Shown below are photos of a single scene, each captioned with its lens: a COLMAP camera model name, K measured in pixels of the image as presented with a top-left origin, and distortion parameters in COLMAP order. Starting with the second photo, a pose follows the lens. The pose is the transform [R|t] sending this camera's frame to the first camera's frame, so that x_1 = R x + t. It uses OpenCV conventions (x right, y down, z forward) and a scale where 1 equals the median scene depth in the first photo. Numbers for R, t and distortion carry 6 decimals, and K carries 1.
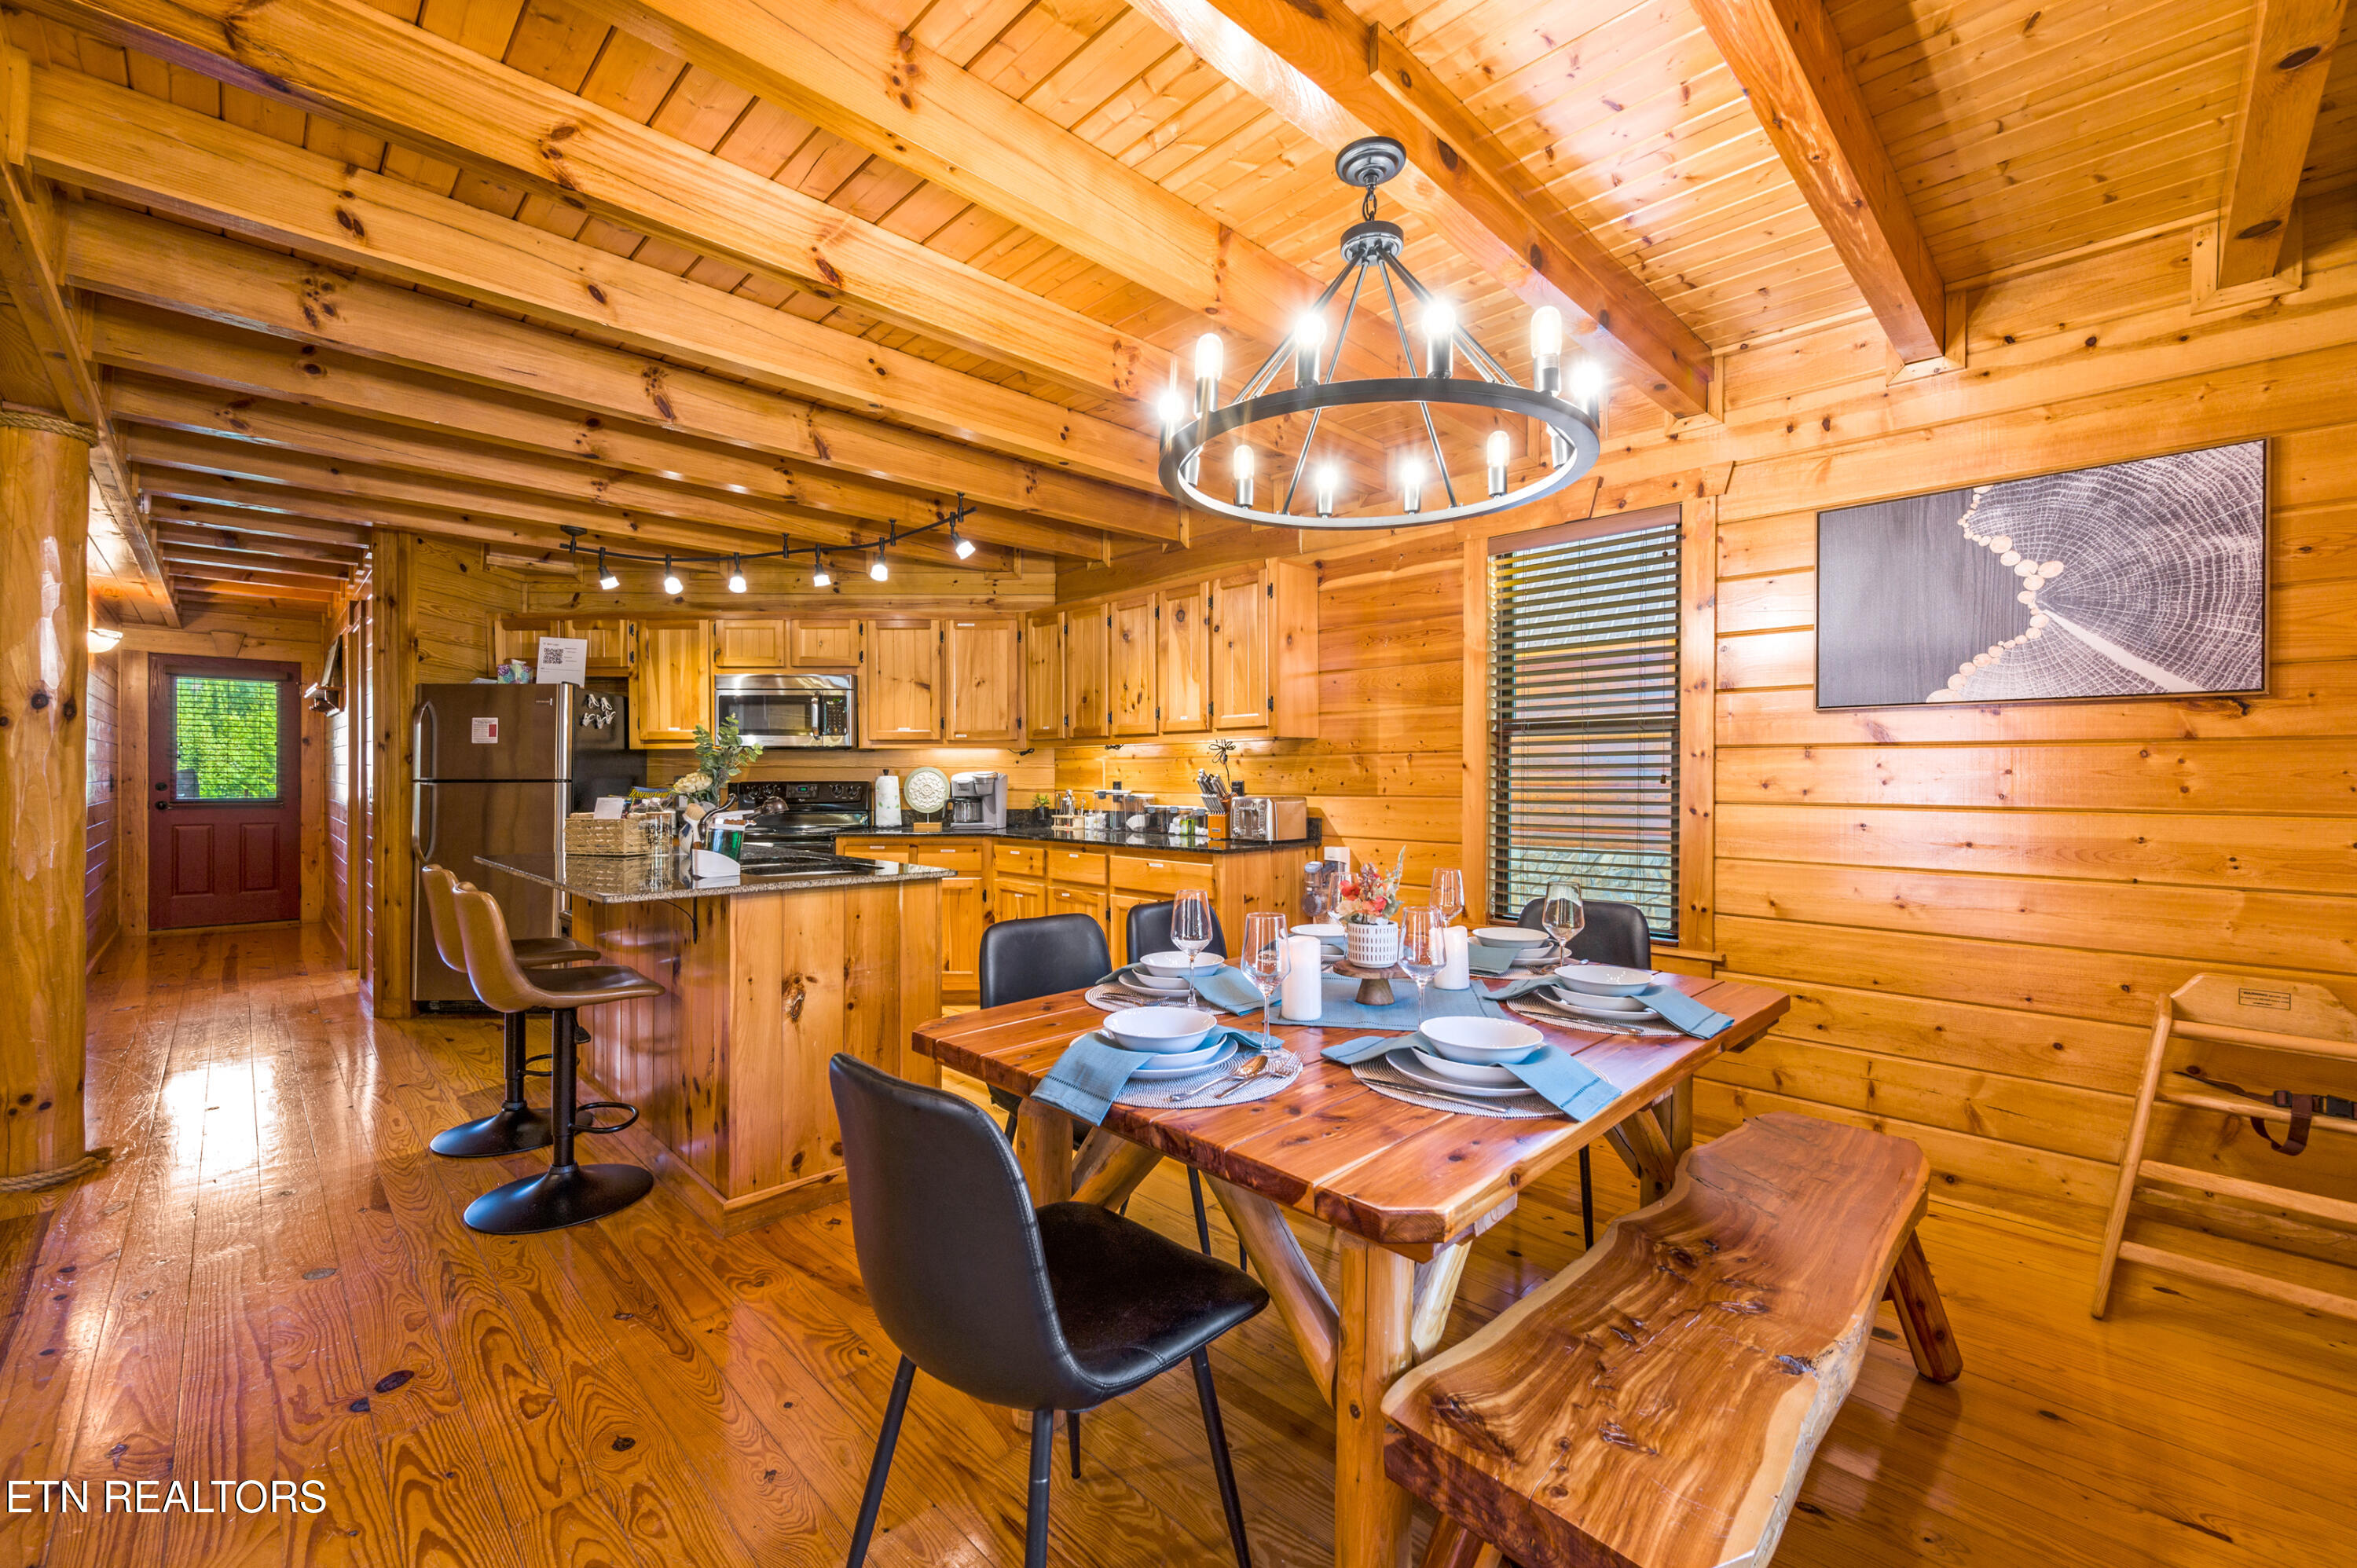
lens RADIAL K [[955.3, 0, 1176.4], [0, 955.3, 794.2], [0, 0, 1]] dist [-0.000388, 0.000028]
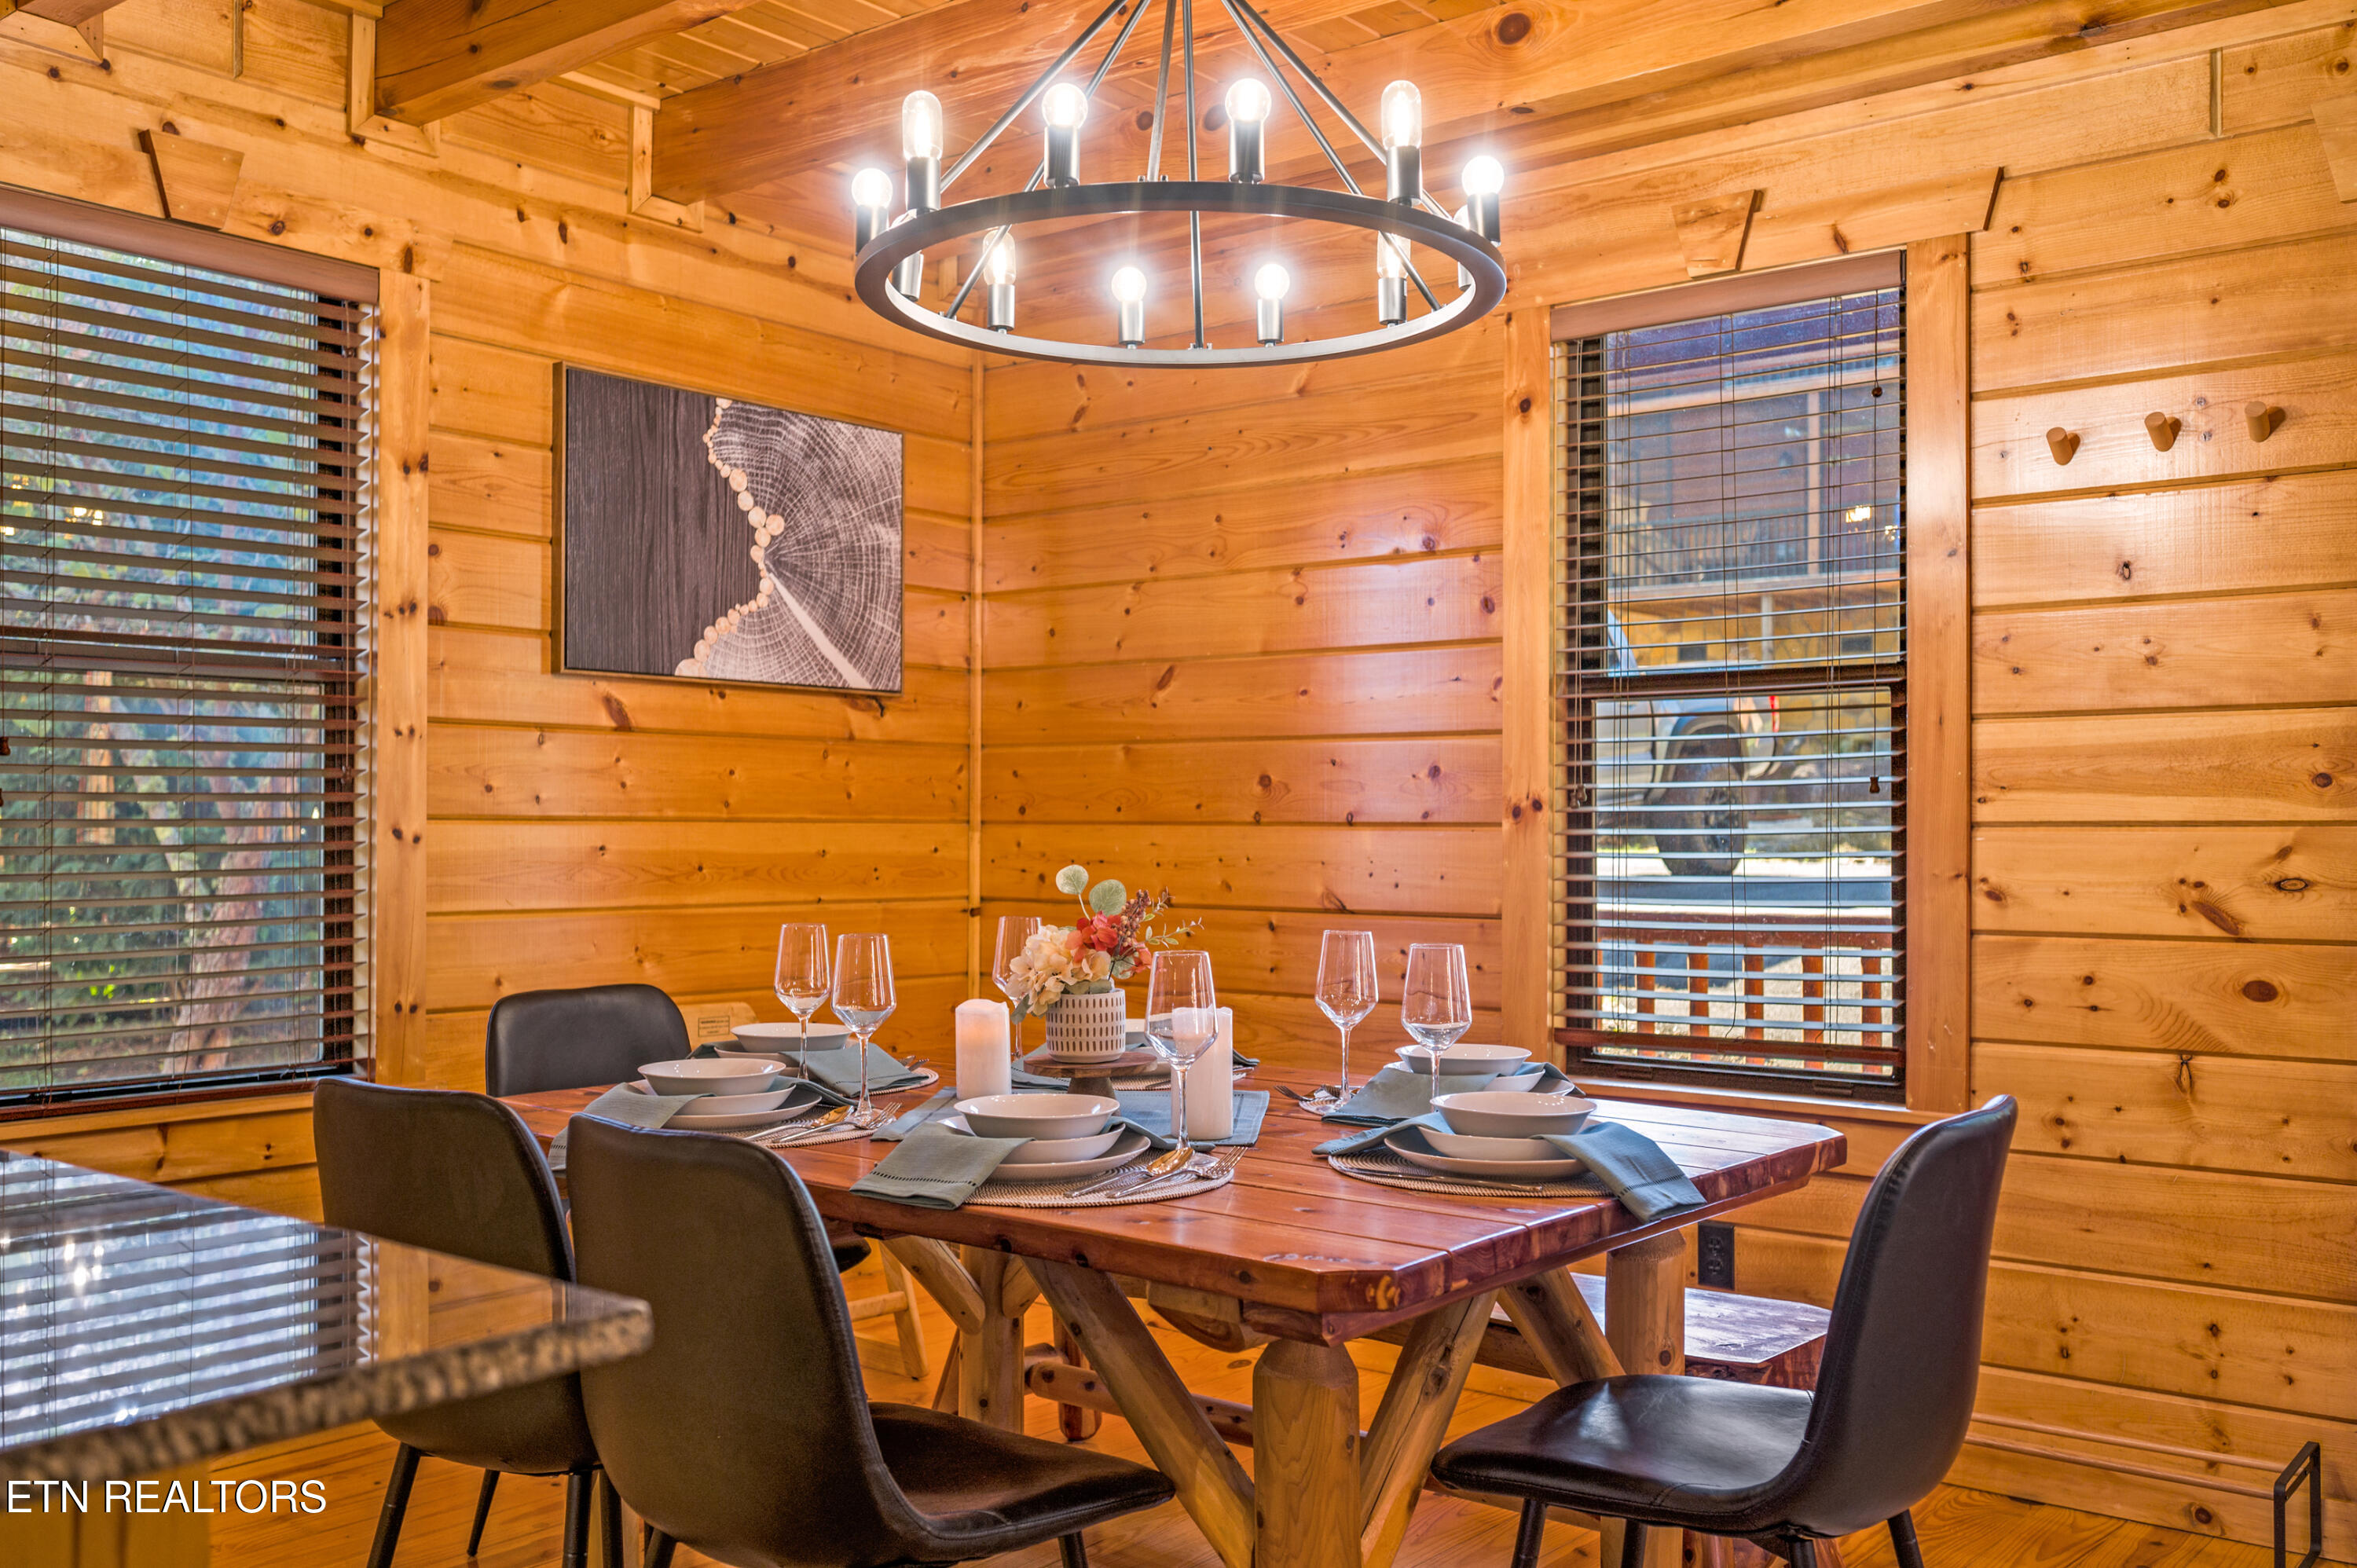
lens RADIAL K [[2080.1, 0, 1166.6], [0, 2080.1, 805.1], [0, 0, 1]] dist [-0.003814, 0.000403]
pose [[-0.104413, 0.003207, 0.994529, -0.833424], [0.010399, 0.999944, -0.002133, 0.010095], [-0.994480, 0.010119, -0.104441, 0.809952]]
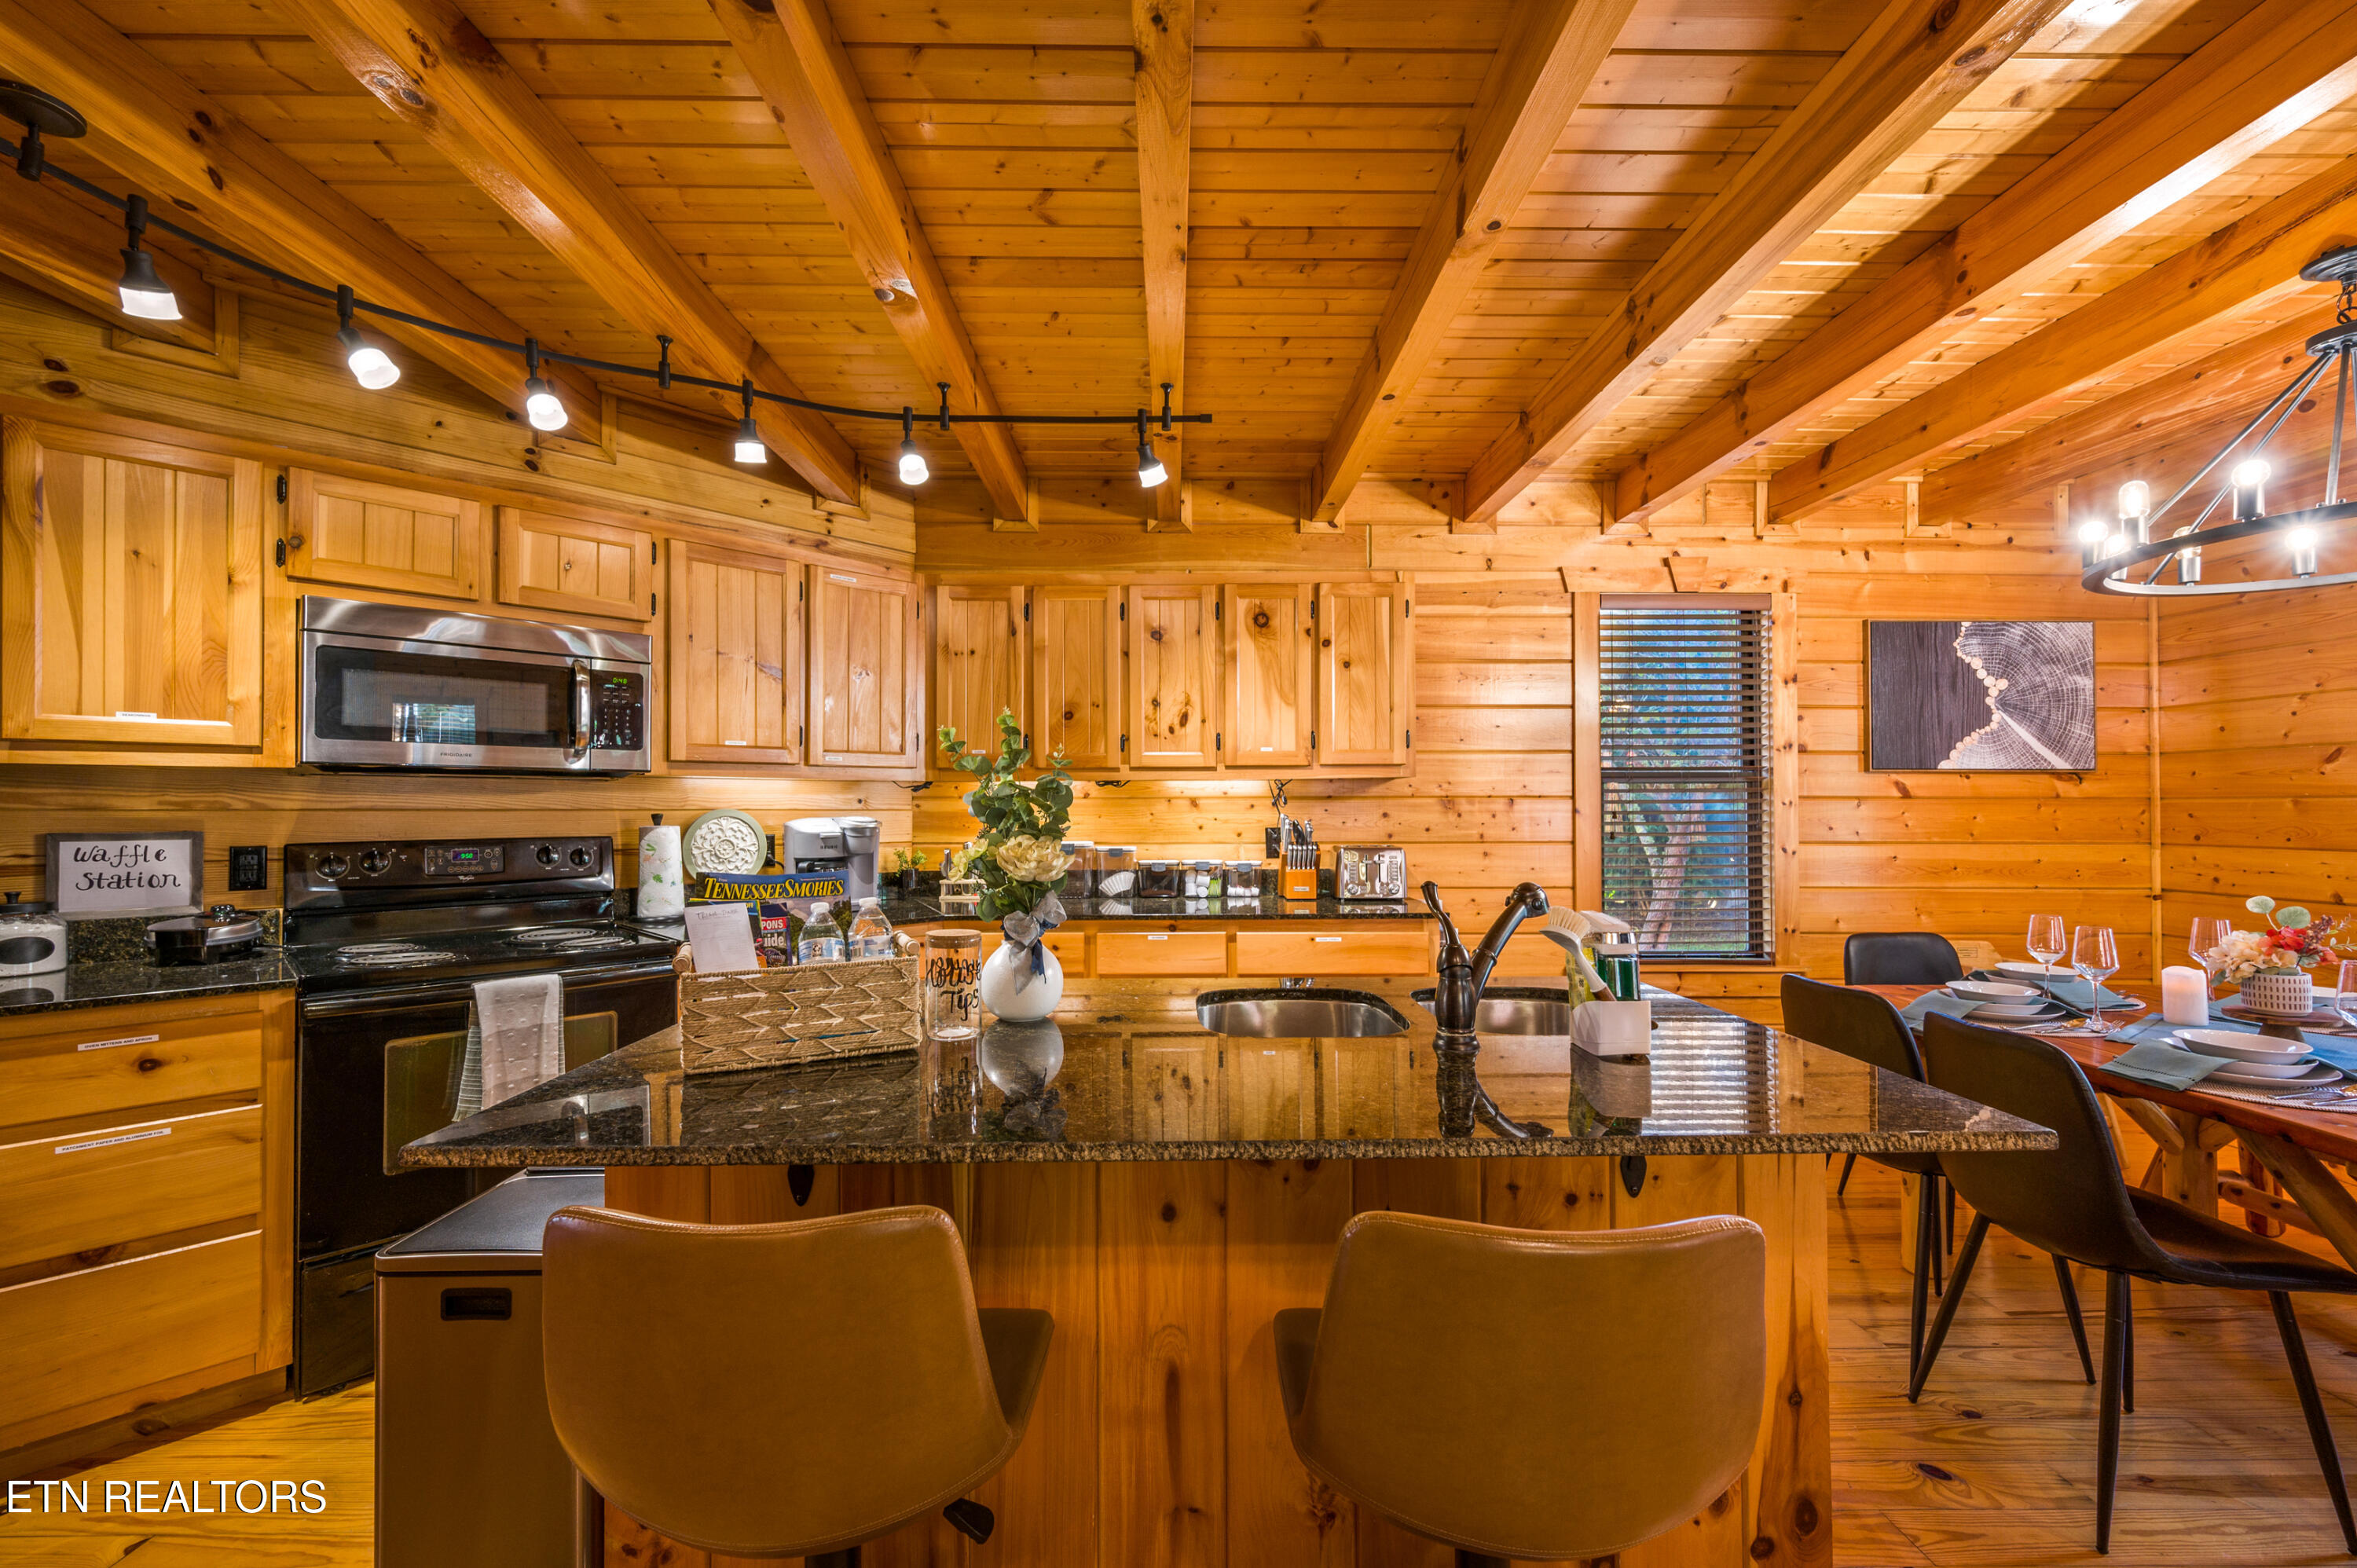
lens RADIAL K [[955.3, 0, 1176.4], [0, 955.3, 794.2], [0, 0, 1]] dist [-0.000388, 0.000028]
pose [[0.695769, 0.006079, 0.718240, -1.017703], [0.013688, 0.999670, -0.021721, -0.044073], [-0.718136, 0.024944, 0.695456, 0.843557]]
